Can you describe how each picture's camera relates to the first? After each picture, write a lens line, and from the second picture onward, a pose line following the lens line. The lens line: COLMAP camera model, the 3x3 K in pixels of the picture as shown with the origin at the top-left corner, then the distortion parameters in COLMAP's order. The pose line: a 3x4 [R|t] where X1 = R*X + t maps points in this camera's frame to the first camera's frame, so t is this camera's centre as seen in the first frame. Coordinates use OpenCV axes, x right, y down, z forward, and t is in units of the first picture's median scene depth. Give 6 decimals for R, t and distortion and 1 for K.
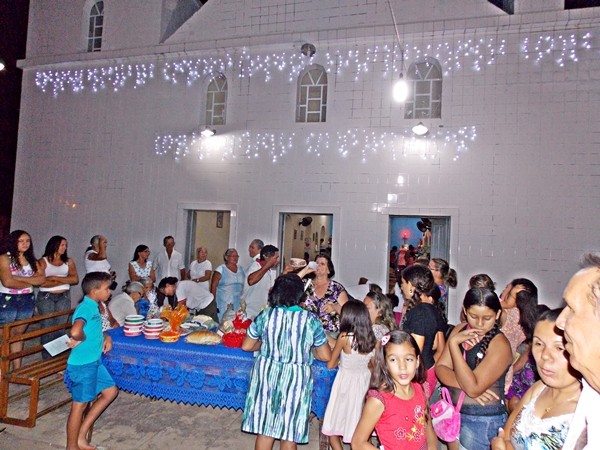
lens RADIAL K [[395.7, 0, 301.8], [0, 395.7, 221.3], [0, 0, 1]] dist [0.002477, -0.002493]
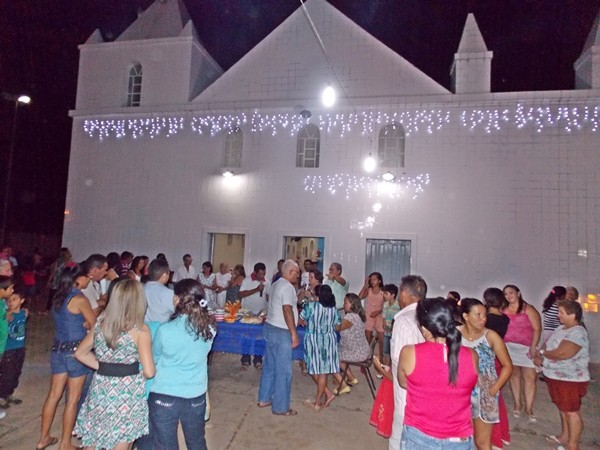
lens RADIAL K [[395.7, 0, 303.1], [0, 395.7, 222.4], [0, 0, 1]] dist [0.002477, -0.002493]
pose [[0.999195, 0.003608, 0.039963, -0.044265], [-0.002605, 0.999681, -0.025134, -0.034870], [-0.040041, 0.025009, 0.998885, -0.314592]]
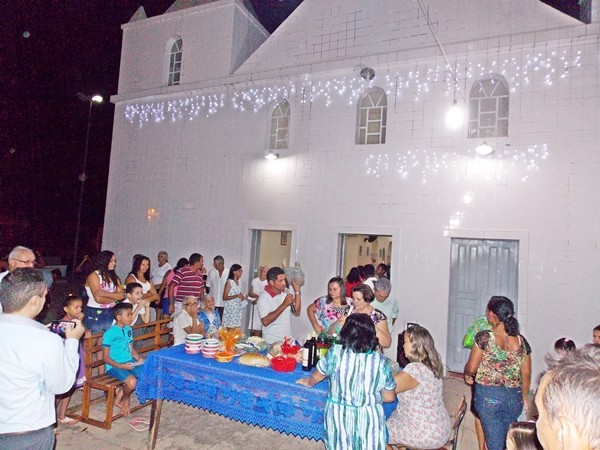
lens RADIAL K [[395.7, 0, 302.2], [0, 395.7, 221.4], [0, 0, 1]] dist [0.002477, -0.002493]
pose [[0.984437, 0.003773, -0.175700, 0.030316], [-0.009076, 0.999527, -0.029387, -0.022505], [0.175506, 0.030524, 0.984005, -0.017414]]
